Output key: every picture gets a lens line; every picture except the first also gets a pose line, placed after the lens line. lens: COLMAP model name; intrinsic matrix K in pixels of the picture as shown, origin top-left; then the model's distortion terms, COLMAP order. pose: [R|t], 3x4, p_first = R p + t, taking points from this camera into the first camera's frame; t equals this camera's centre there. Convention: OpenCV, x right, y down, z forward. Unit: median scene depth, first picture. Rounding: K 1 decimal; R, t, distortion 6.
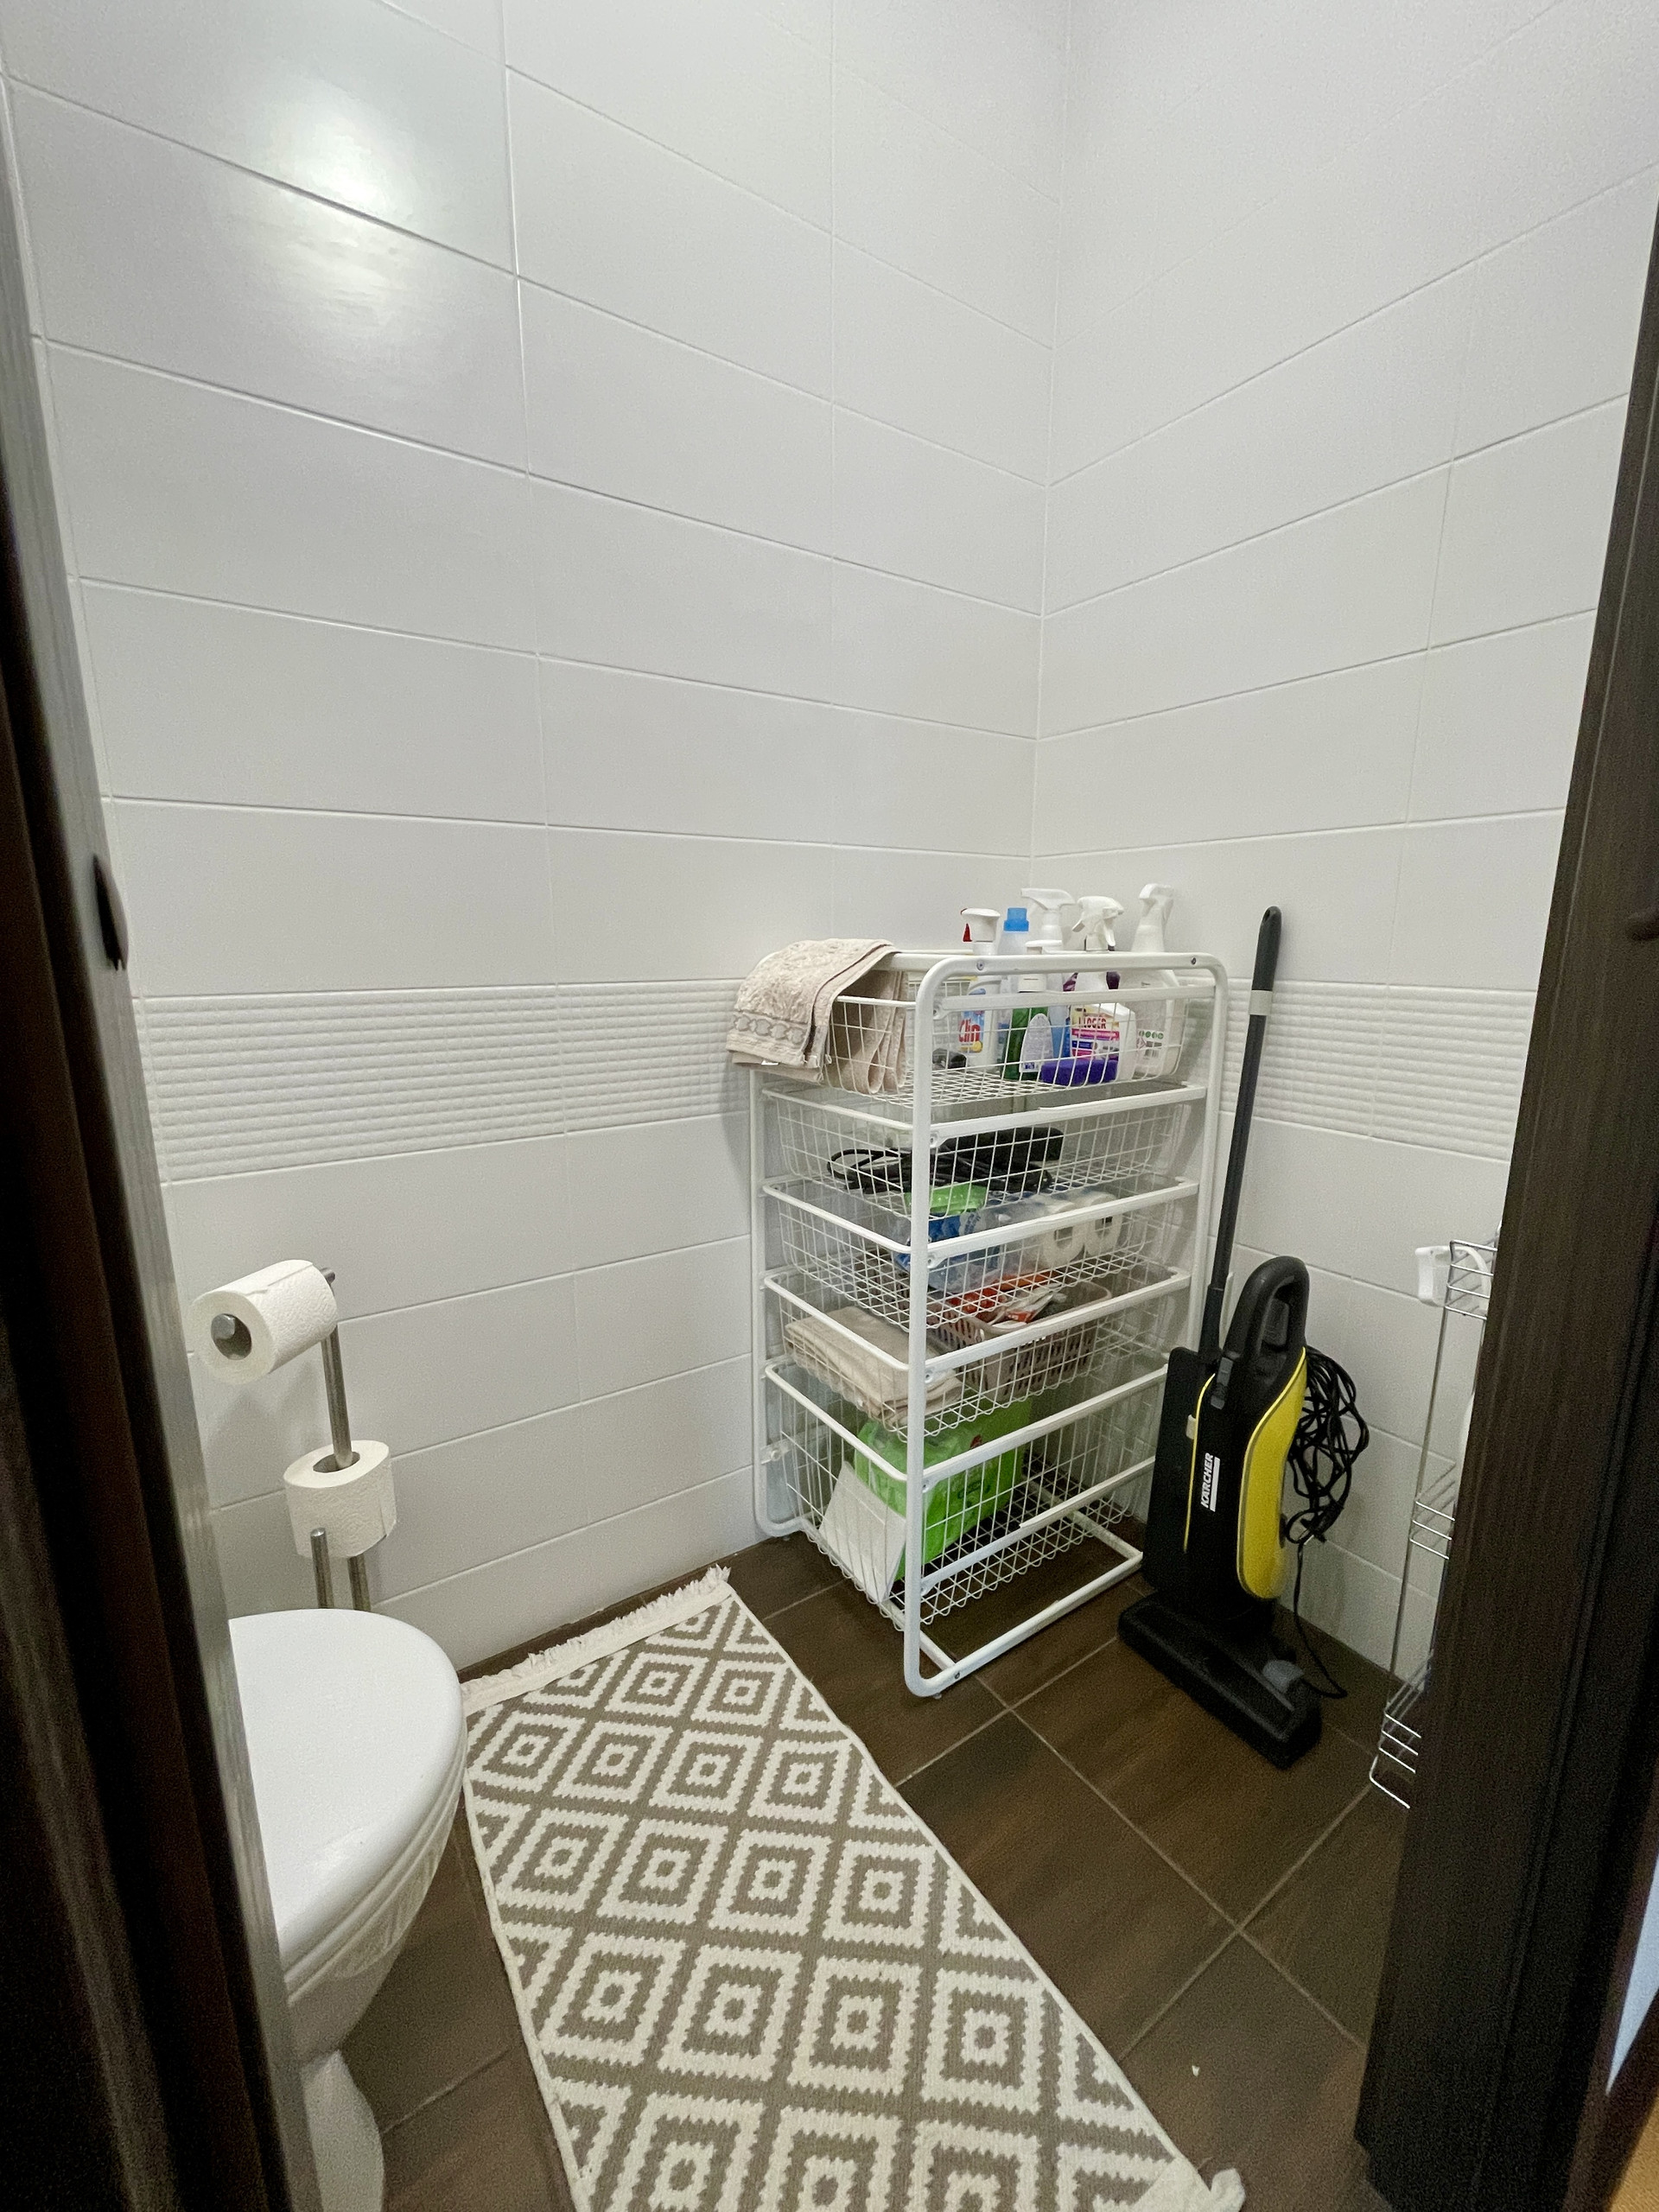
lens RADIAL K [[889.0, 0, 824.5], [0, 889.0, 1115.8], [0, 0, 1]] dist [0.001310, 0.000106]
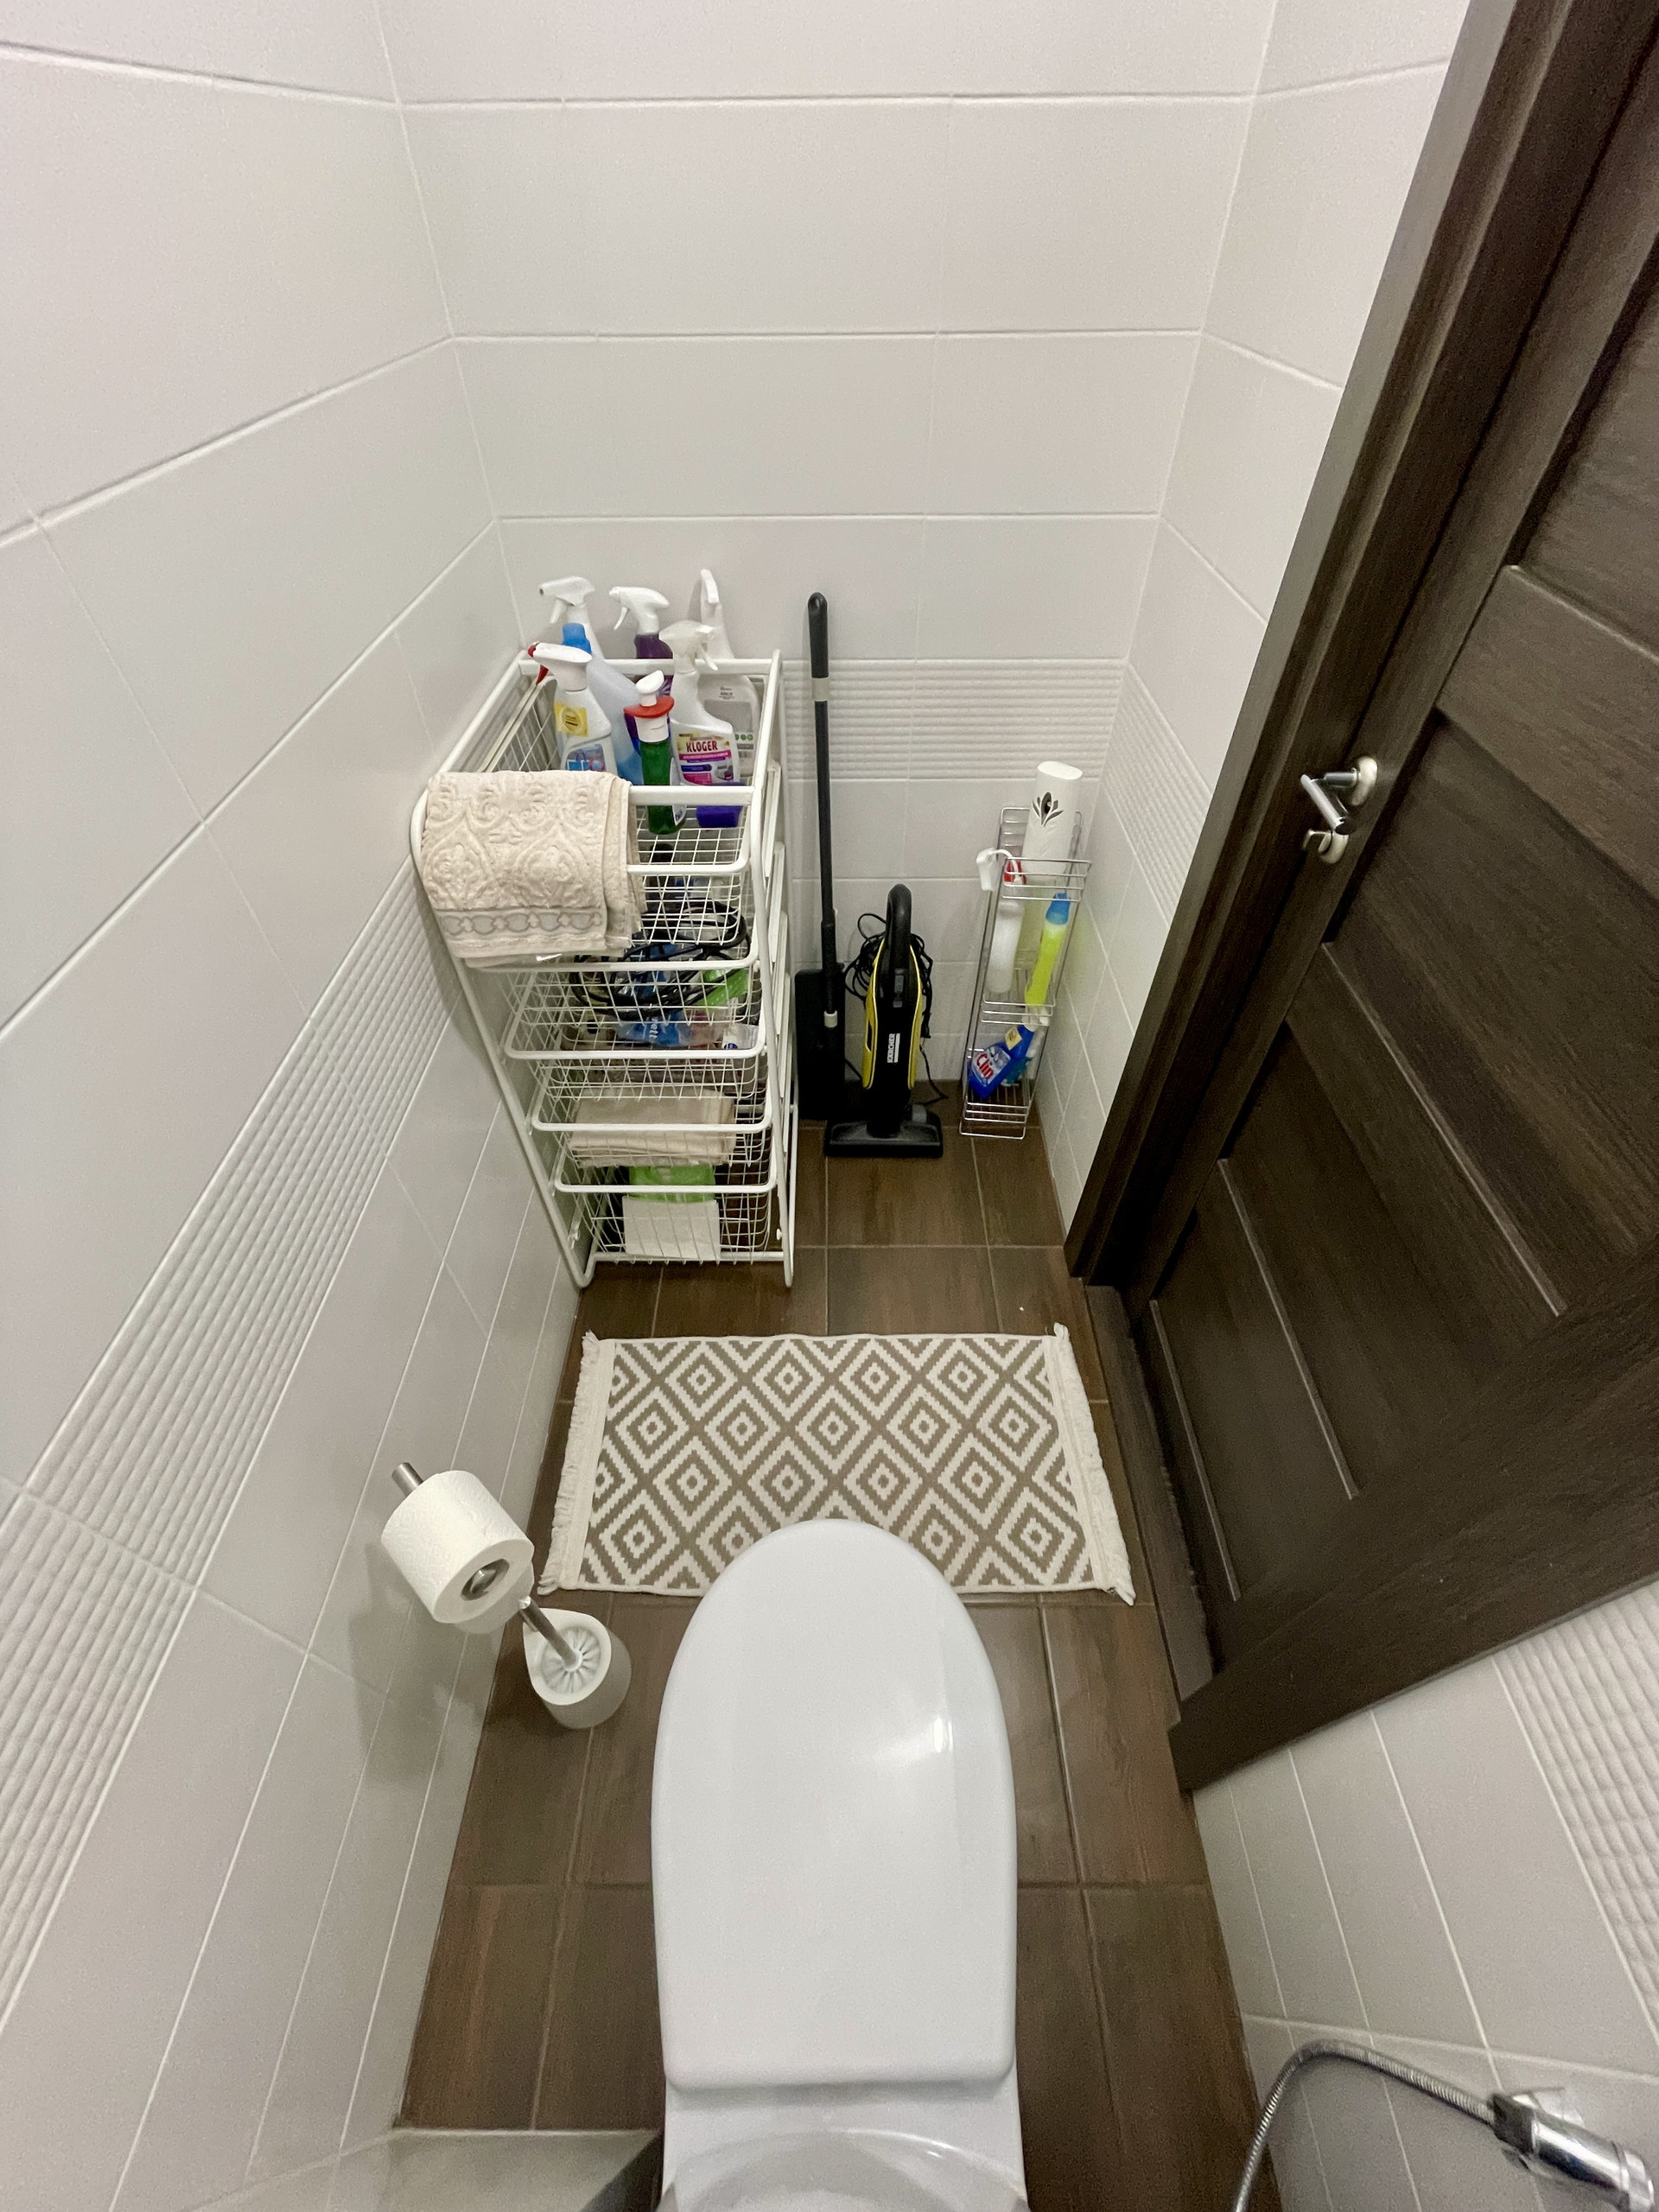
lens RADIAL K [[889.0, 0, 824.5], [0, 889.0, 1115.8], [0, 0, 1]] dist [0.001310, 0.000106]
pose [[0.554499, -0.608438, 0.567745, -0.542677], [0.172475, 0.751445, 0.636854, -0.487669], [-0.814115, -0.255213, 0.521616, 0.290349]]
